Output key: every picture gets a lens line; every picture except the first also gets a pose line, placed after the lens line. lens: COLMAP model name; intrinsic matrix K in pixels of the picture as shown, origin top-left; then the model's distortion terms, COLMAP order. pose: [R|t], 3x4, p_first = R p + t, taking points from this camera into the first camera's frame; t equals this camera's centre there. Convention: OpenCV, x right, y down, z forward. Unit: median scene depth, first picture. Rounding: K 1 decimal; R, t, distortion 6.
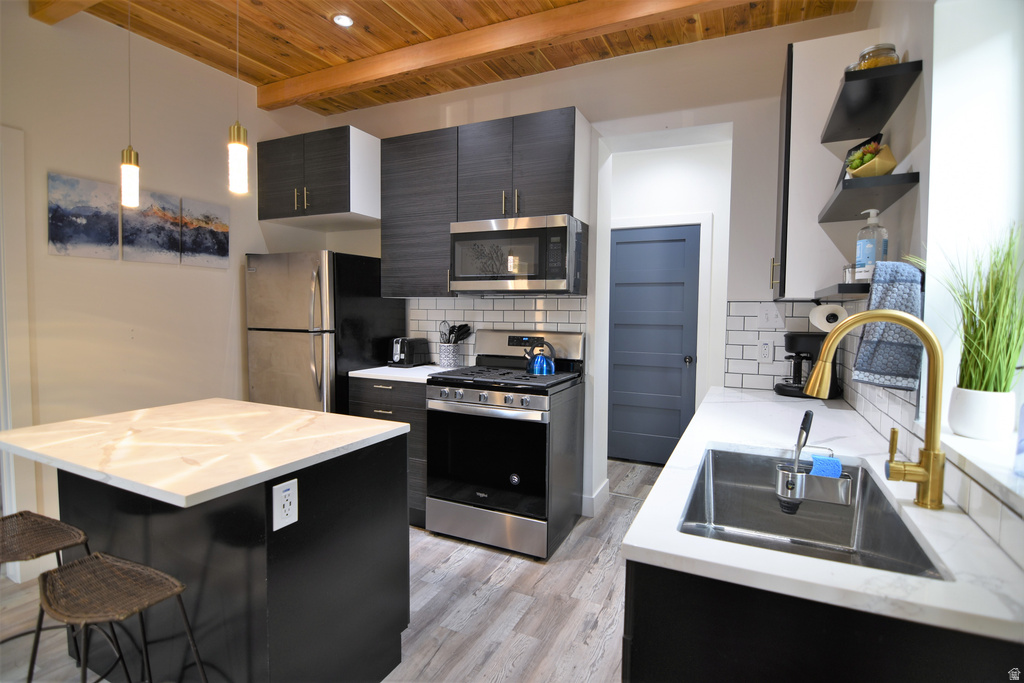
lens RADIAL K [[495.8, 0, 517.3], [0, 495.8, 337.5], [0, 0, 1]] dist [-0.007770, -0.009715]
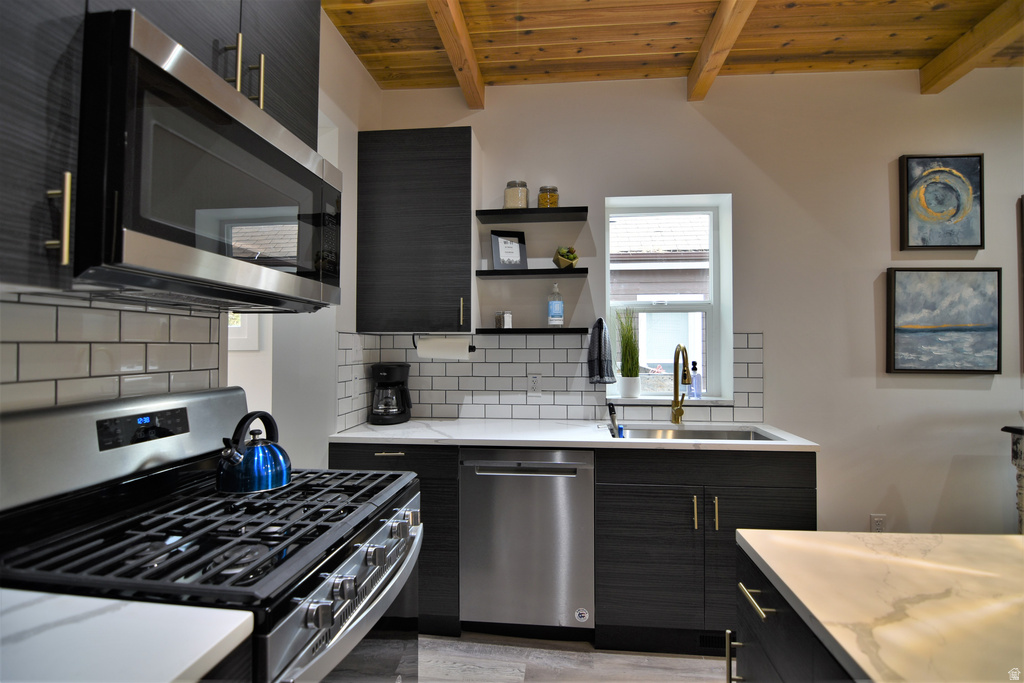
lens RADIAL K [[495.8, 0, 517.3], [0, 495.8, 336.6], [0, 0, 1]] dist [-0.007770, -0.009715]
pose [[-0.329375, 0.010077, 0.944145, -0.451060], [0.048076, 0.998825, 0.006111, -0.051912], [-0.942974, 0.047403, -0.329473, 0.919535]]
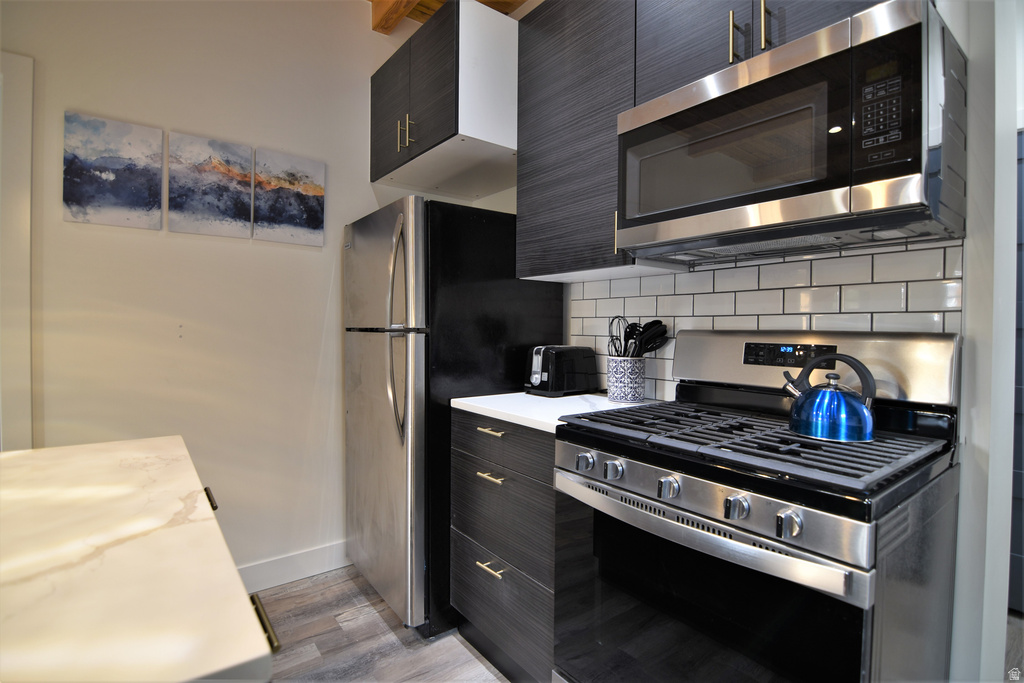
lens RADIAL K [[495.8, 0, 517.0], [0, 495.8, 336.2], [0, 0, 1]] dist [-0.007770, -0.009715]
pose [[0.891656, 0.005350, -0.452682, 0.001874], [-0.024378, 0.999047, -0.036212, 0.013841], [0.452057, 0.043324, 0.890936, 0.528411]]
